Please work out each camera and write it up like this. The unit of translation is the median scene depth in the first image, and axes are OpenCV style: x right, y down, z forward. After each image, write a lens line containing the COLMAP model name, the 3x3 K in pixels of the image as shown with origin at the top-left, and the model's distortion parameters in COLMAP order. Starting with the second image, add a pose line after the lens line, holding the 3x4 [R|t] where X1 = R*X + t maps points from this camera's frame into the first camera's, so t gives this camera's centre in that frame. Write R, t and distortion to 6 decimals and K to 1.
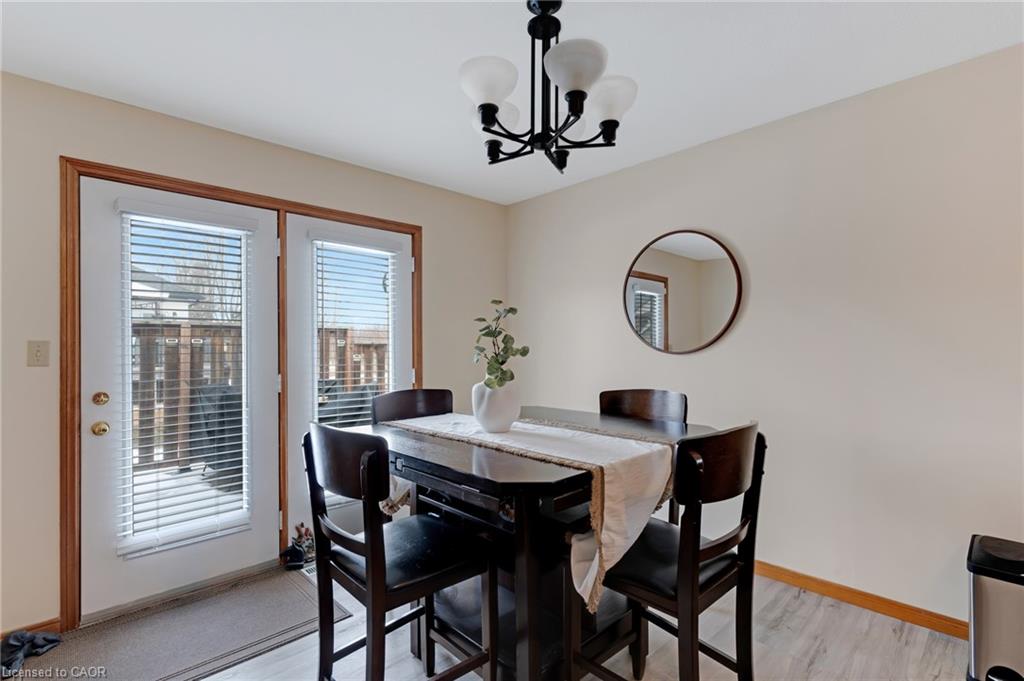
lens RADIAL K [[489.4, 0, 511.8], [0, 489.4, 341.3], [0, 0, 1]] dist [0.002562, 0.001260]
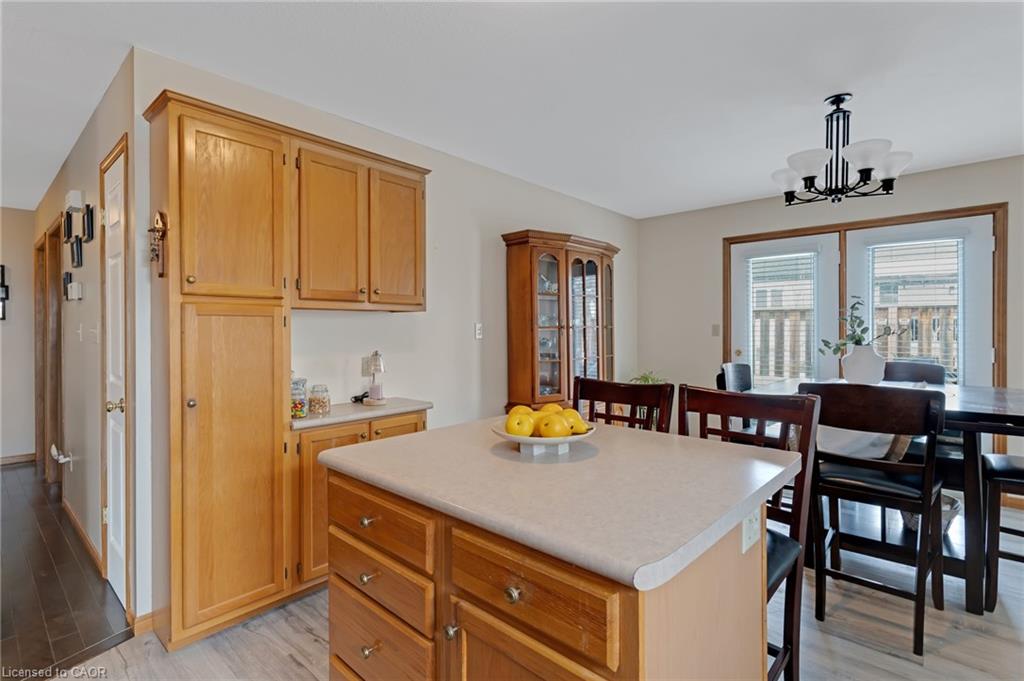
lens RADIAL K [[489.4, 0, 510.8], [0, 489.4, 335.2], [0, 0, 1]] dist [0.002562, 0.001260]
pose [[0.082326, 0.016346, -0.996471, 0.743034], [0.018925, 0.999660, 0.017962, -0.007027], [0.996426, -0.020337, 0.081989, -0.068312]]
